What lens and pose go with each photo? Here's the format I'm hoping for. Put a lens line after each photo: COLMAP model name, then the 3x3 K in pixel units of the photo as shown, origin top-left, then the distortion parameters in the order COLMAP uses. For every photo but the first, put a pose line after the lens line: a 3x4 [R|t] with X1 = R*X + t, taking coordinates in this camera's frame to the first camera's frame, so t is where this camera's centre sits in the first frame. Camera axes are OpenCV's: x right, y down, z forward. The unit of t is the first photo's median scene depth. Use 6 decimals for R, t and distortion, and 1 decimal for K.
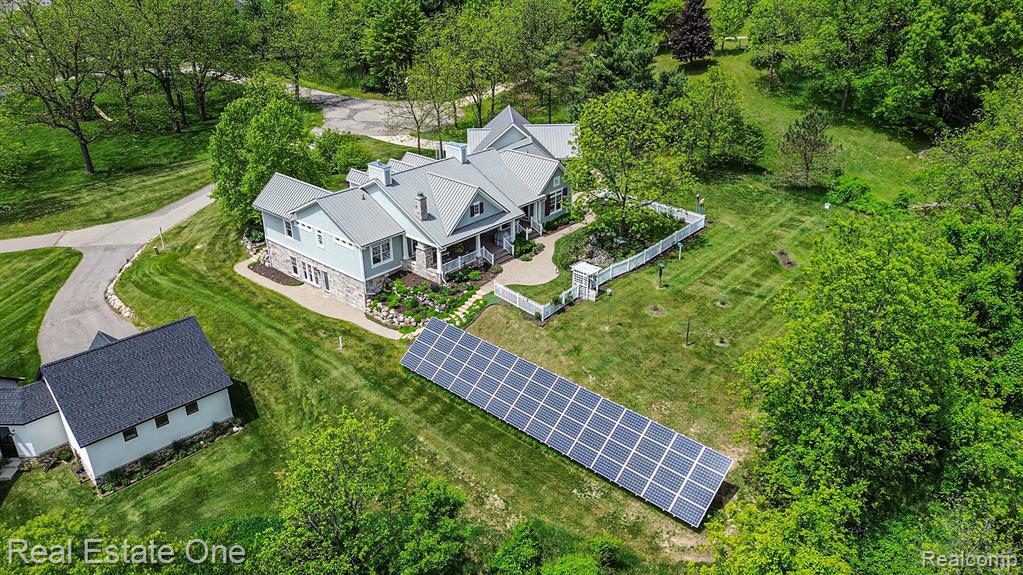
lens RADIAL K [[757.8, 0, 511.5], [0, 757.8, 287.5], [0, 0, 1]] dist [0.098941, -0.098838]
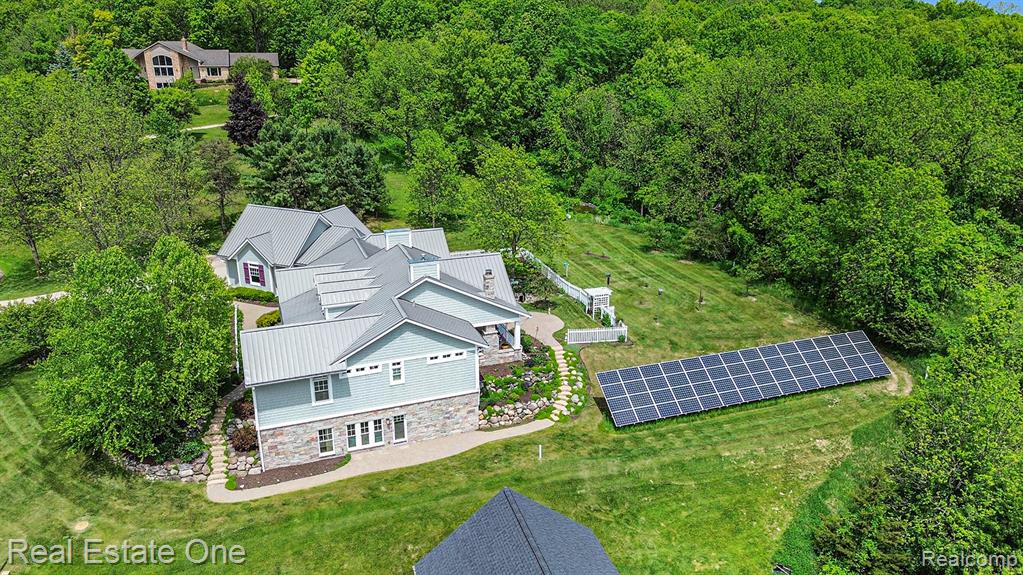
lens RADIAL K [[757.8, 0, 511.5], [0, 757.8, 287.5], [0, 0, 1]] dist [0.098941, -0.098838]
pose [[0.428455, -0.277512, 0.859892, -0.852185], [0.377167, 0.919722, 0.108892, -0.186701], [-0.821080, 0.277668, 0.498727, 0.517104]]
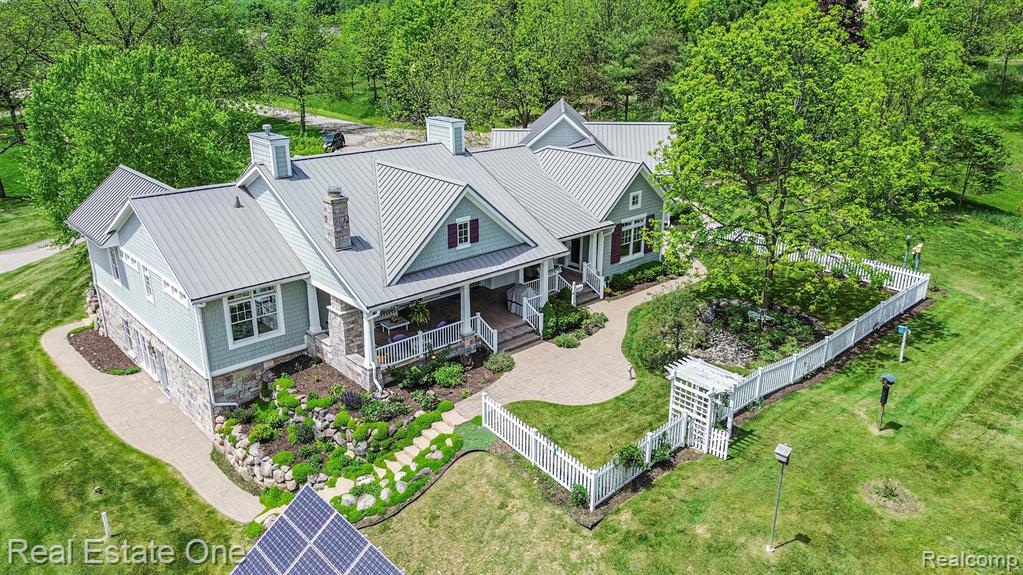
lens RADIAL K [[757.8, 0, 511.5], [0, 757.8, 287.5], [0, 0, 1]] dist [0.098941, -0.098838]
pose [[0.994862, 0.041275, -0.092443, 0.028729], [-0.050346, 0.993908, -0.098045, -0.025303], [0.087833, 0.102196, 0.990879, 0.543780]]
